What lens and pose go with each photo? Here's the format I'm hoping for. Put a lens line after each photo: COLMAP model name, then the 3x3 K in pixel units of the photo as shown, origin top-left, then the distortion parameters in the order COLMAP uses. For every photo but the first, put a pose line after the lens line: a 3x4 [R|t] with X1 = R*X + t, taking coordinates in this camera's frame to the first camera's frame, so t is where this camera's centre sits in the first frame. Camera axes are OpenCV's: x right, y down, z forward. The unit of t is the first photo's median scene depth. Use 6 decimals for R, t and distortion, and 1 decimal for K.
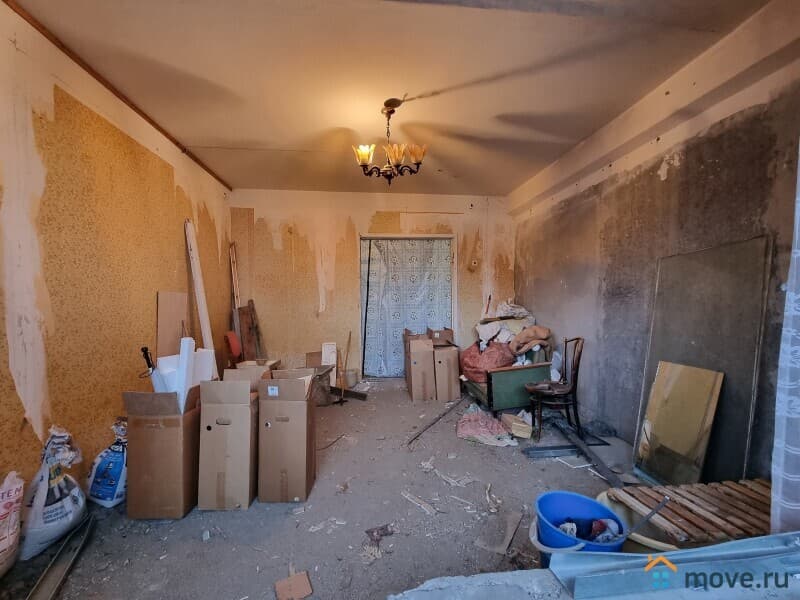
lens RADIAL K [[326.8, 0, 398.0], [0, 326.8, 305.8], [0, 0, 1]] dist [-0.006497, -0.000137]
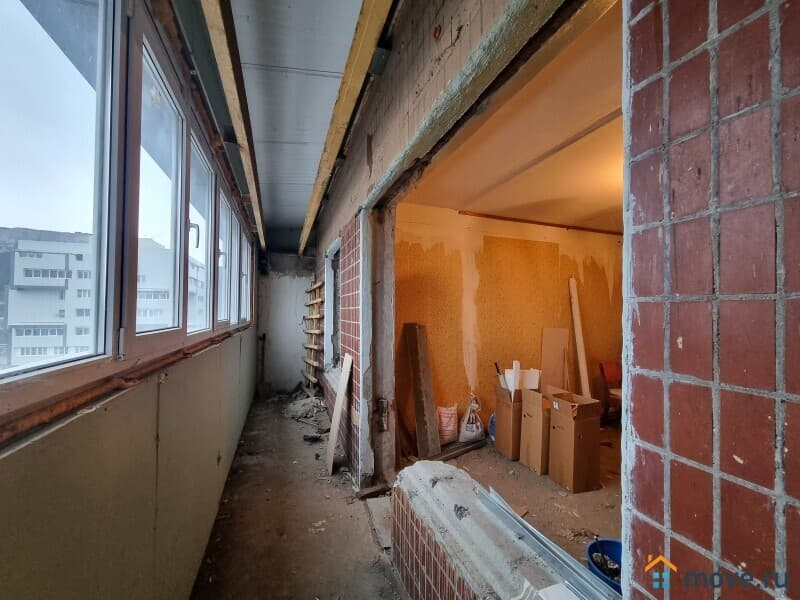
lens RADIAL K [[326.8, 0, 398.0], [0, 326.8, 305.8], [0, 0, 1]] dist [-0.006497, -0.000137]
pose [[0.232872, -0.014390, -0.972401, 0.972669], [-0.035466, 0.999100, -0.023279, -0.142281], [0.971861, 0.039908, 0.232152, -0.065476]]
